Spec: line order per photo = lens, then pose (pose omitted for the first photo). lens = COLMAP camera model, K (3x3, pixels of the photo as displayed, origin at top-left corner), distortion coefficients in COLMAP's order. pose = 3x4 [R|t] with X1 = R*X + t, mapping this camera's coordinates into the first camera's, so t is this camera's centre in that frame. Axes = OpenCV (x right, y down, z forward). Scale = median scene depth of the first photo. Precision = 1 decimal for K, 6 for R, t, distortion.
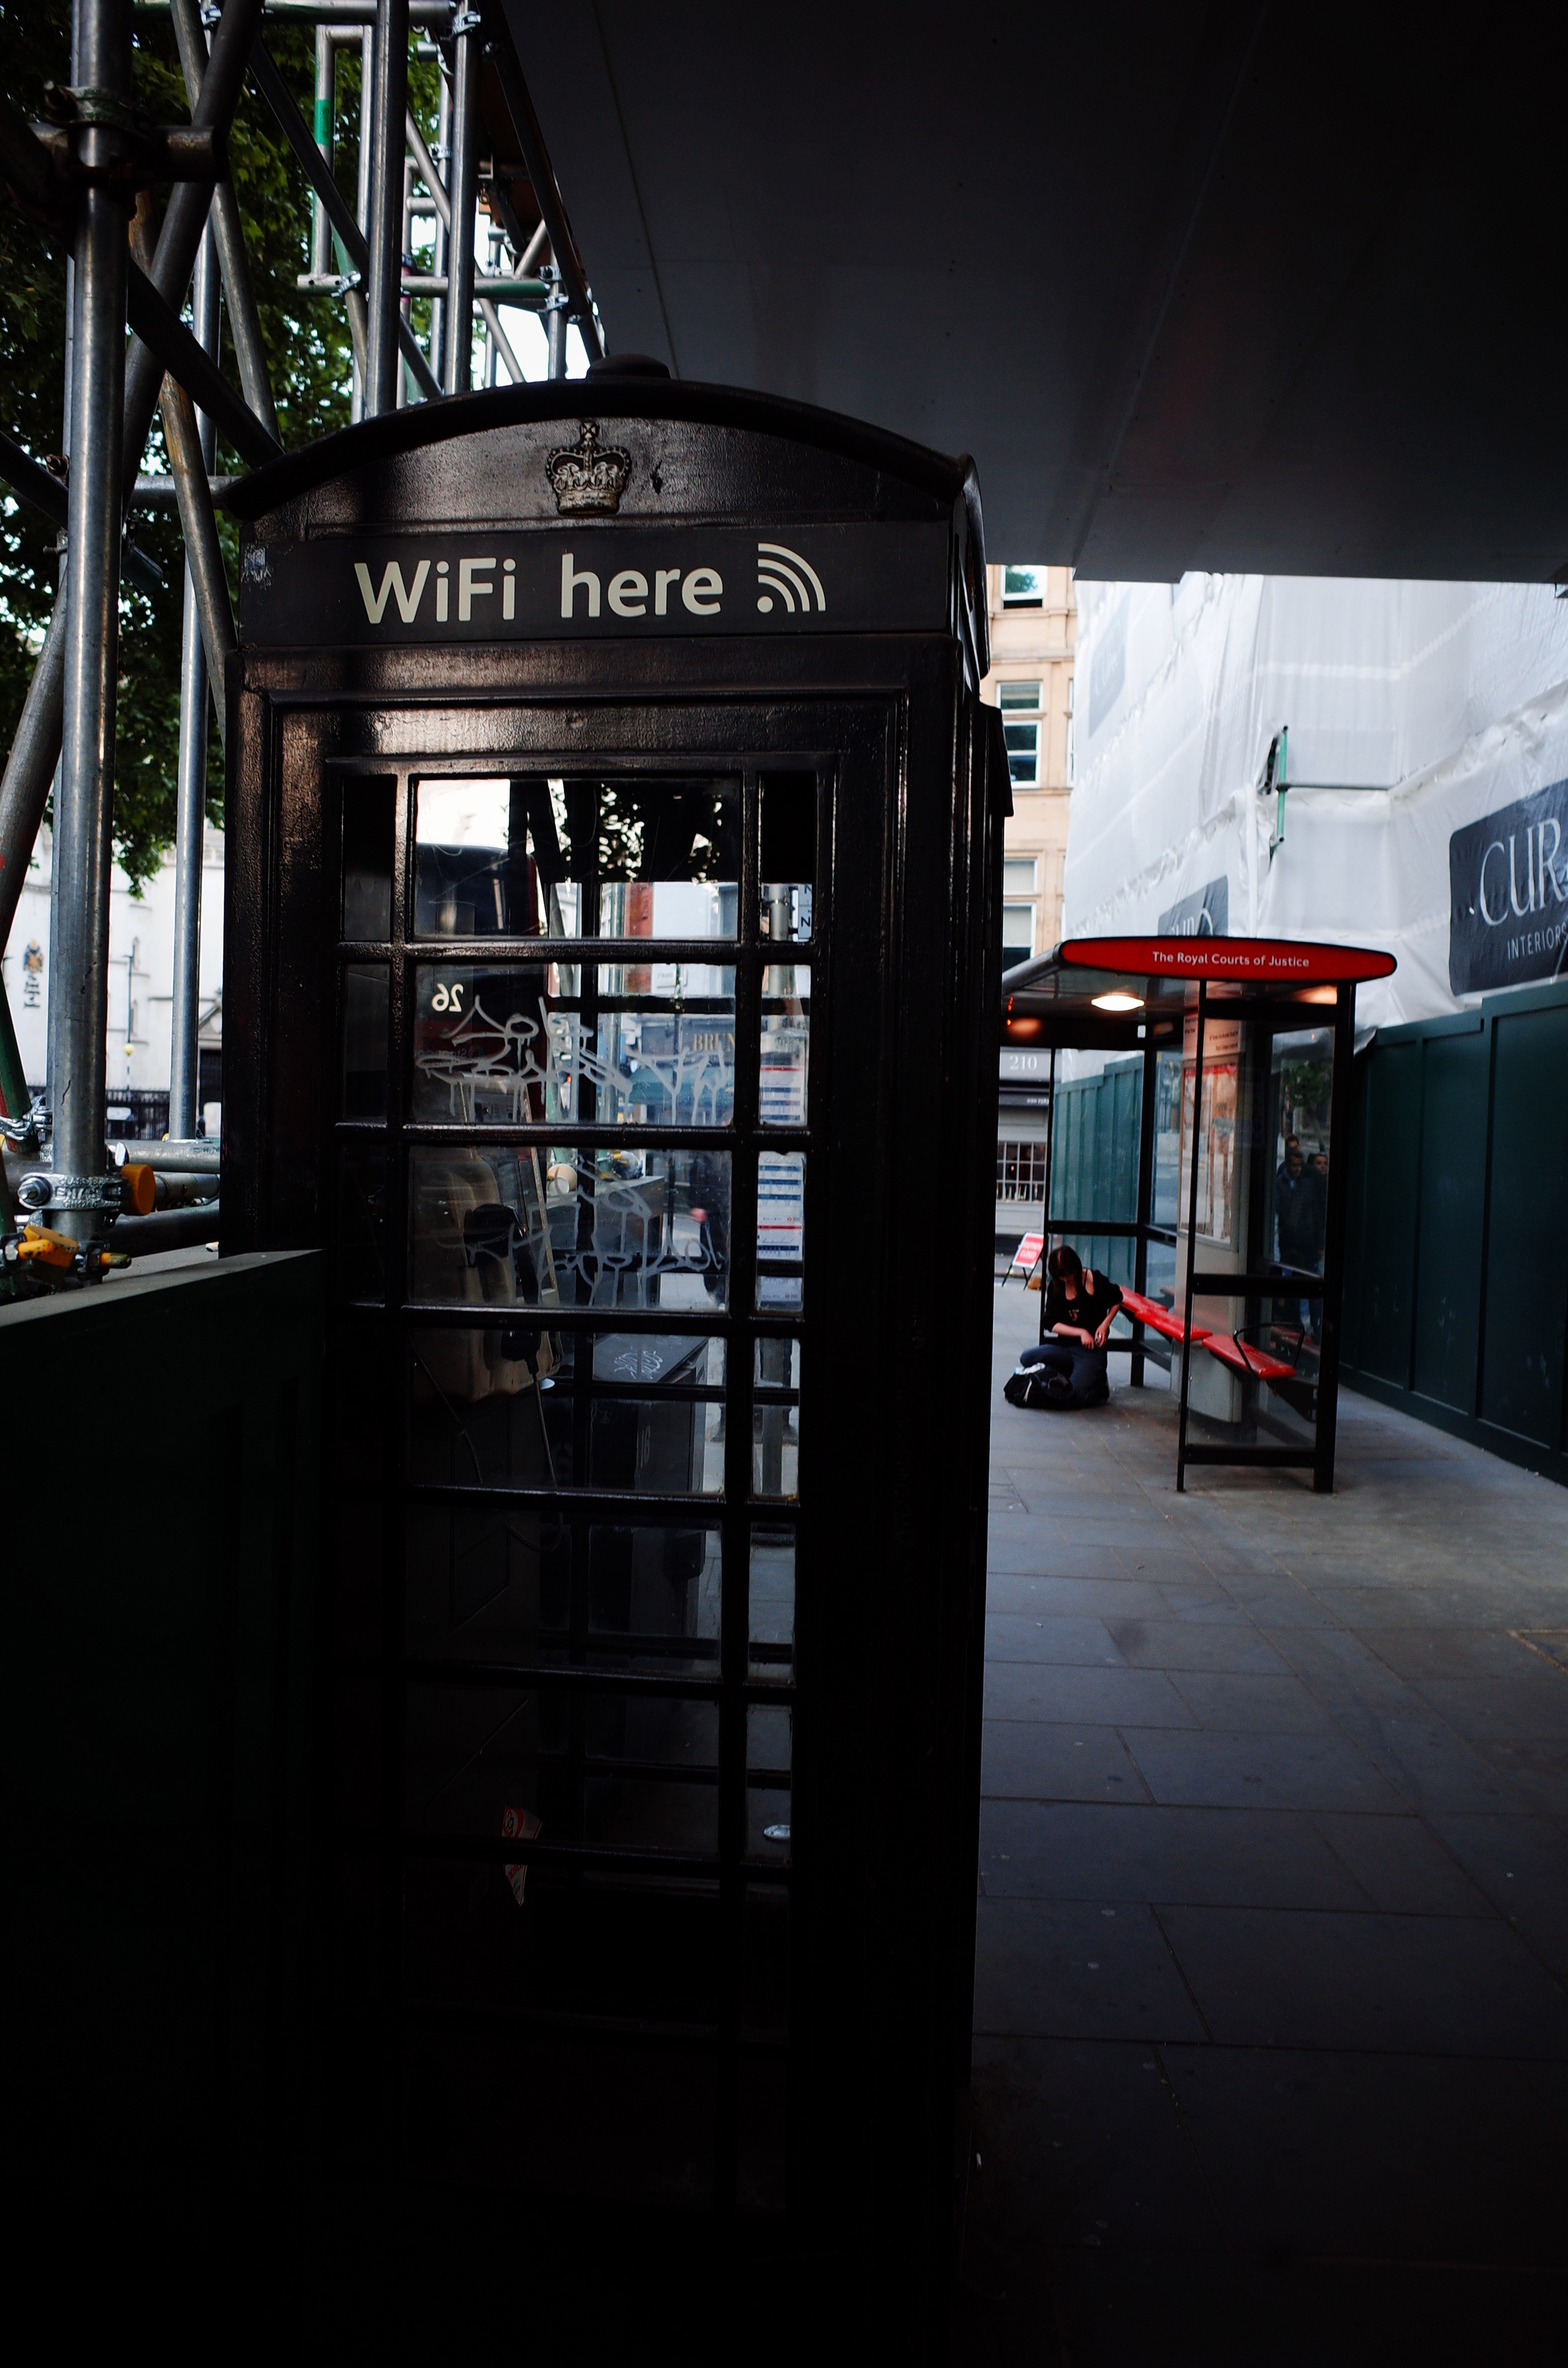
lens RADIAL K [[1857.5, 0, 784.0], [0, 1857.5, 1184.0], [0, 0, 1]] dist [-0.072189, 0.076191]
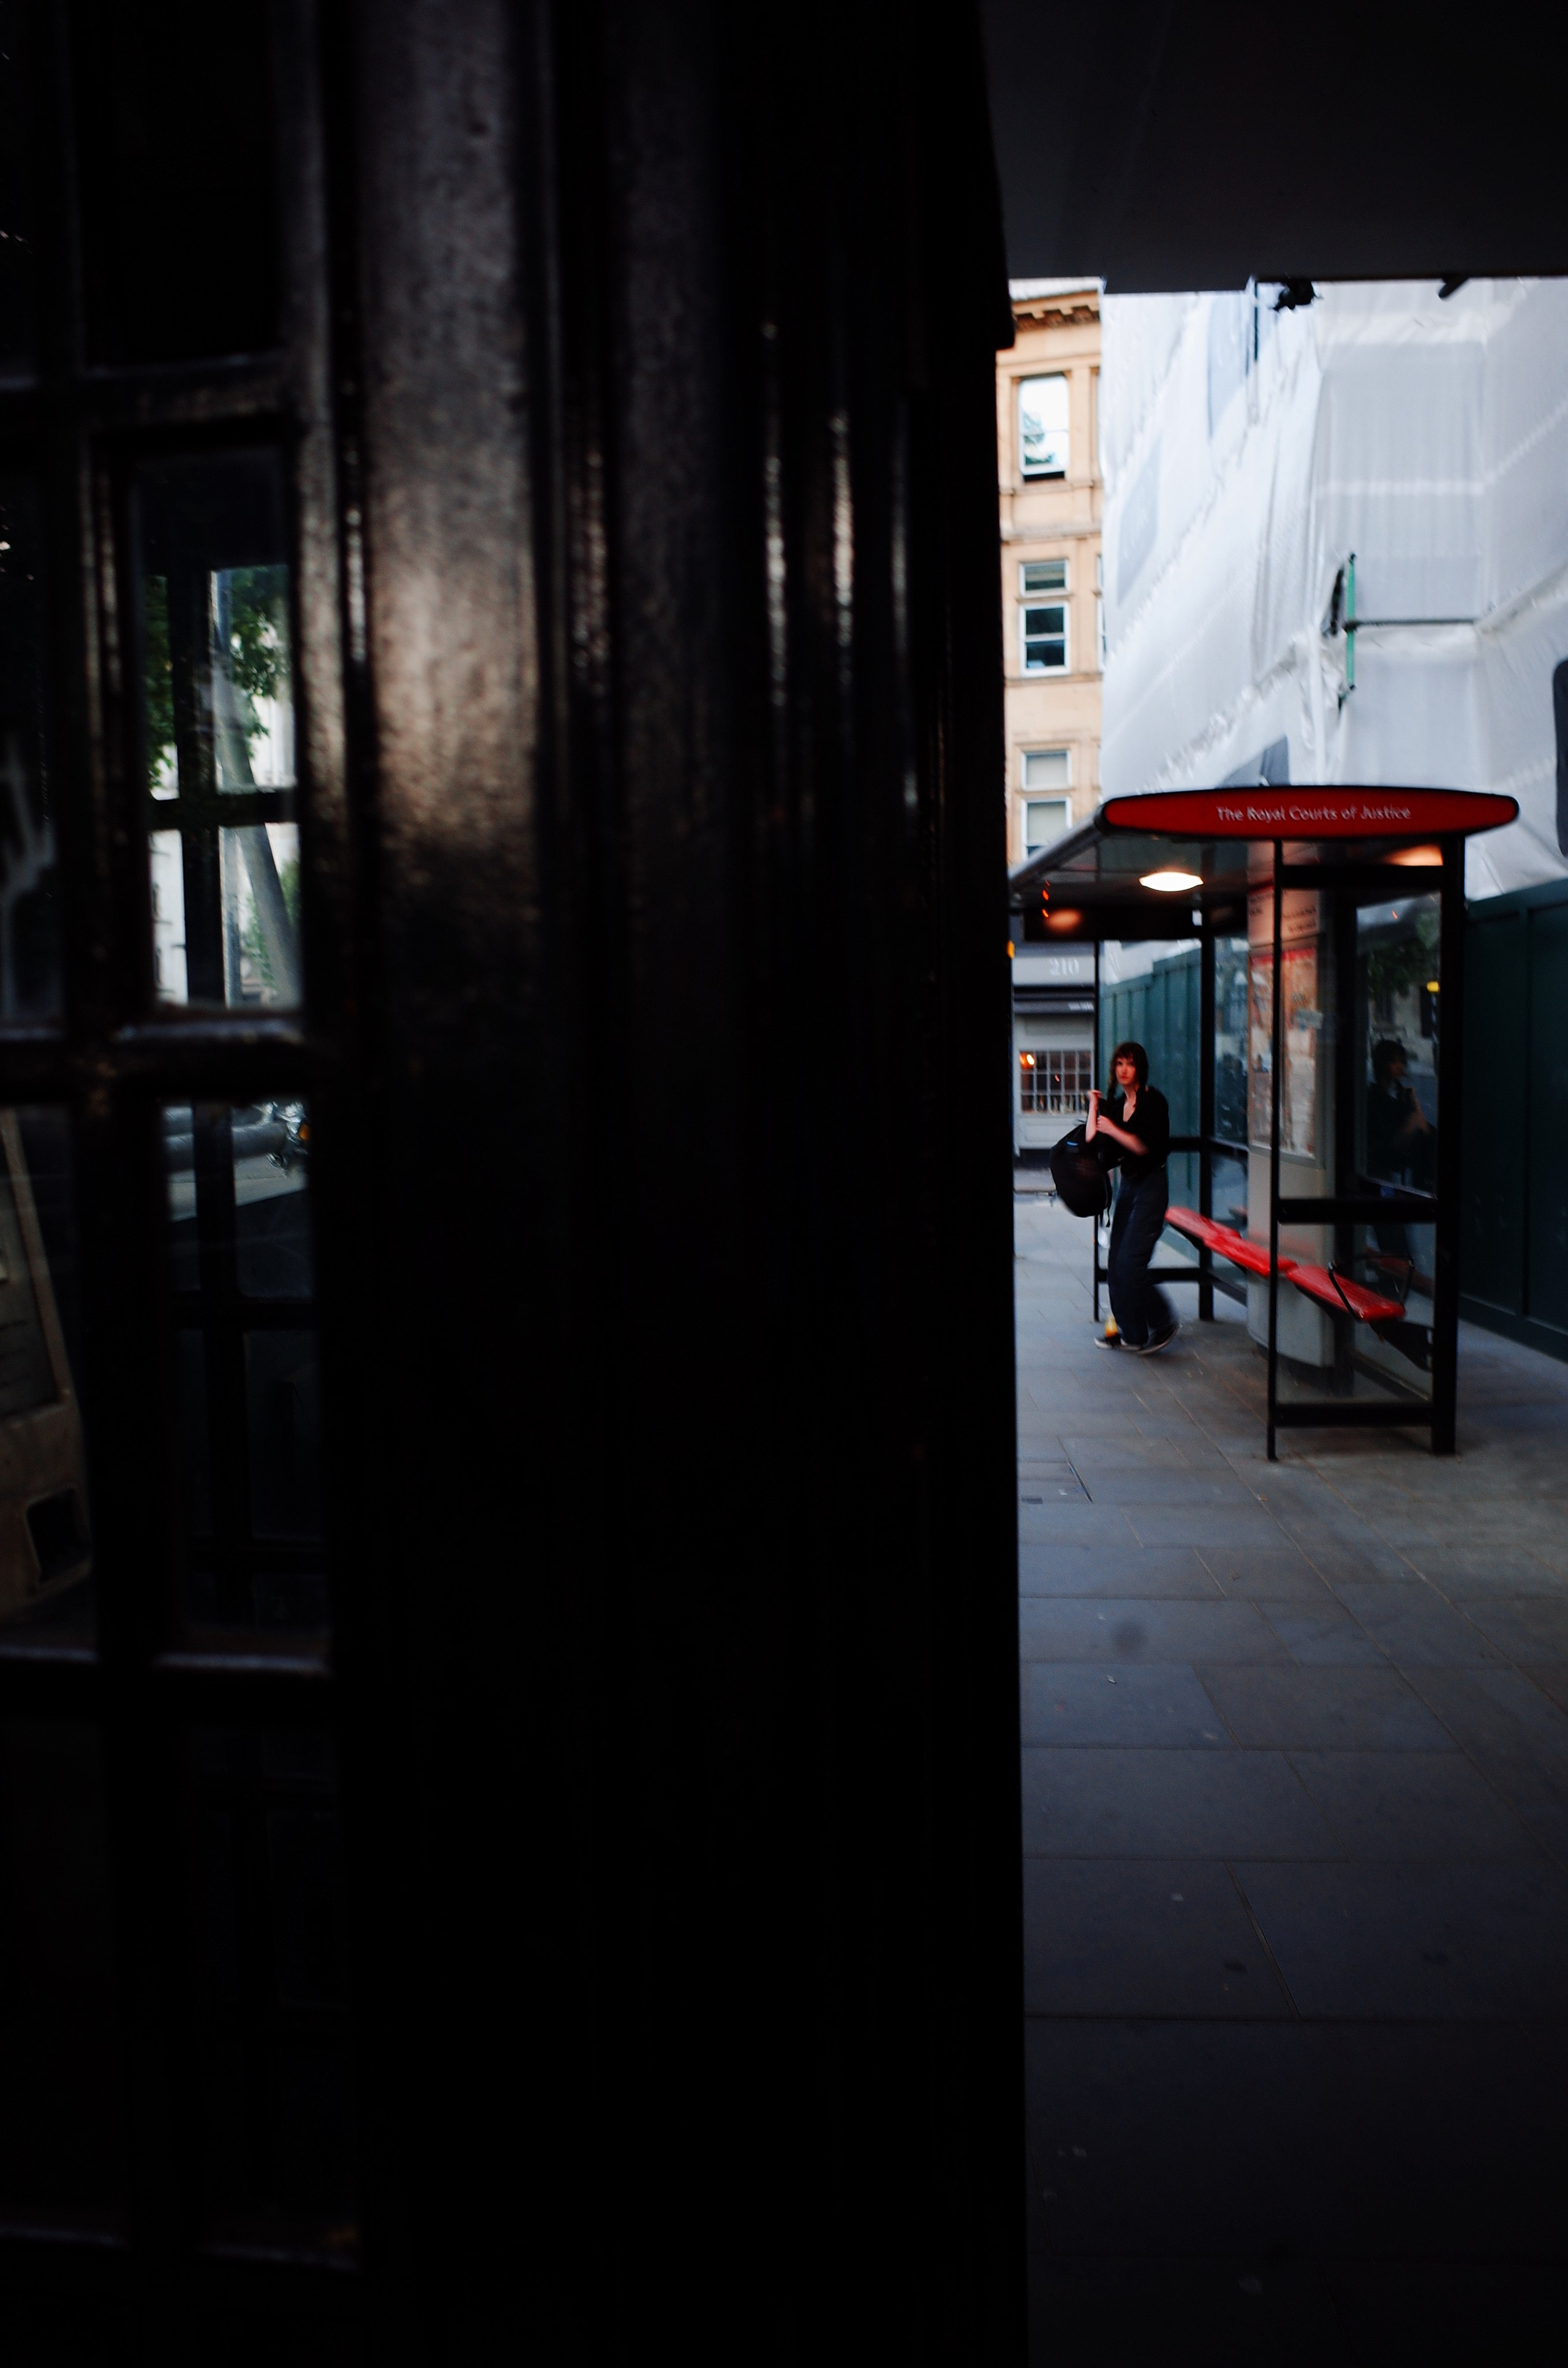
lens RADIAL K [[1857.5, 0, 784.0], [0, 1857.5, 1184.0], [0, 0, 1]] dist [-0.072189, 0.076191]
pose [[0.998679, -0.044199, -0.026203, 0.016431], [0.045272, 0.998097, 0.041865, -0.002263], [0.024303, -0.042996, 0.998780, 0.125745]]
